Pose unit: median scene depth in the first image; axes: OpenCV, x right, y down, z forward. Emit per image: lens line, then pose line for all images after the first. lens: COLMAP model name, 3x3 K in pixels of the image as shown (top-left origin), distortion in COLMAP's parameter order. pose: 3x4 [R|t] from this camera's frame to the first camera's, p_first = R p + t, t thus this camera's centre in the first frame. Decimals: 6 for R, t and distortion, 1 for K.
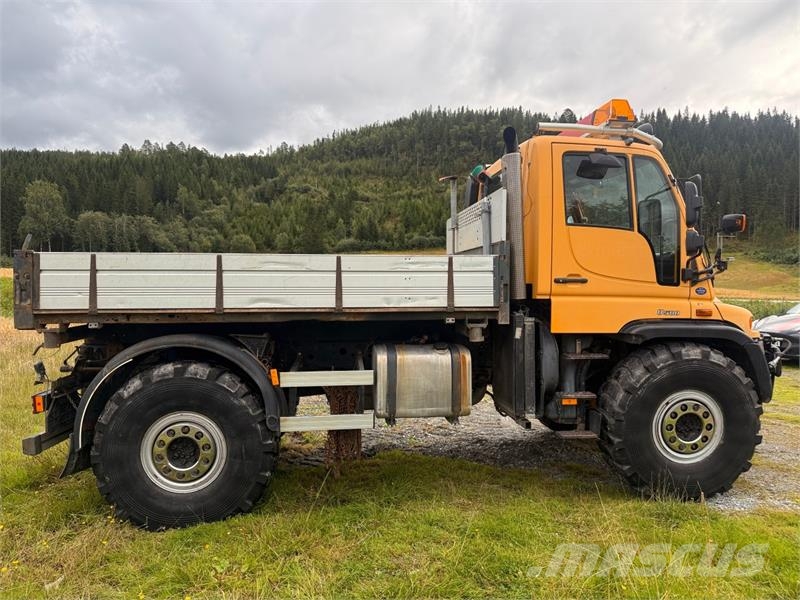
lens RADIAL K [[563.4, 0, 402.2], [0, 563.4, 301.6], [0, 0, 1]] dist [0.074250, -0.101320]
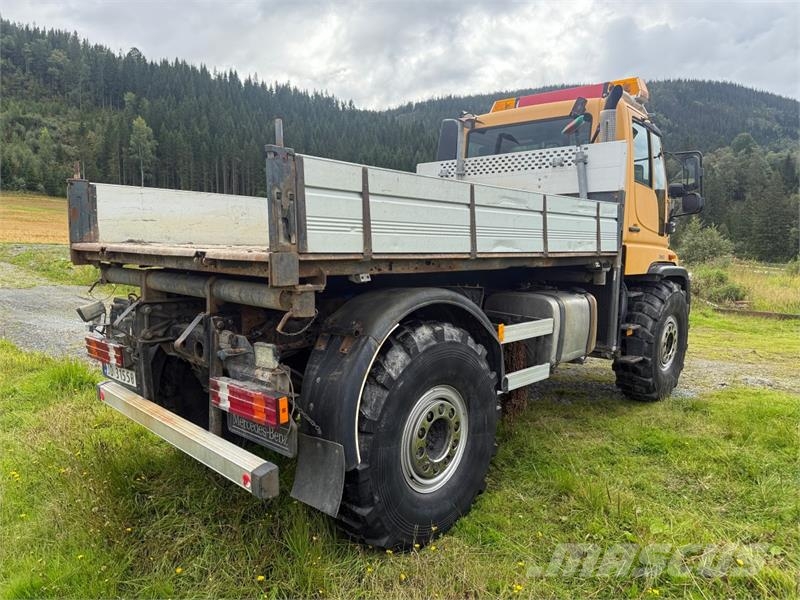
lens RADIAL K [[565.8, 0, 397.0], [0, 565.8, 300.6], [0, 0, 1]] dist [0.037601, -0.048564]
pose [[0.747913, -0.054188, 0.661581, -0.834955], [0.004934, 0.997089, 0.076091, 0.016393], [-0.663778, -0.053646, 0.746003, 0.425882]]
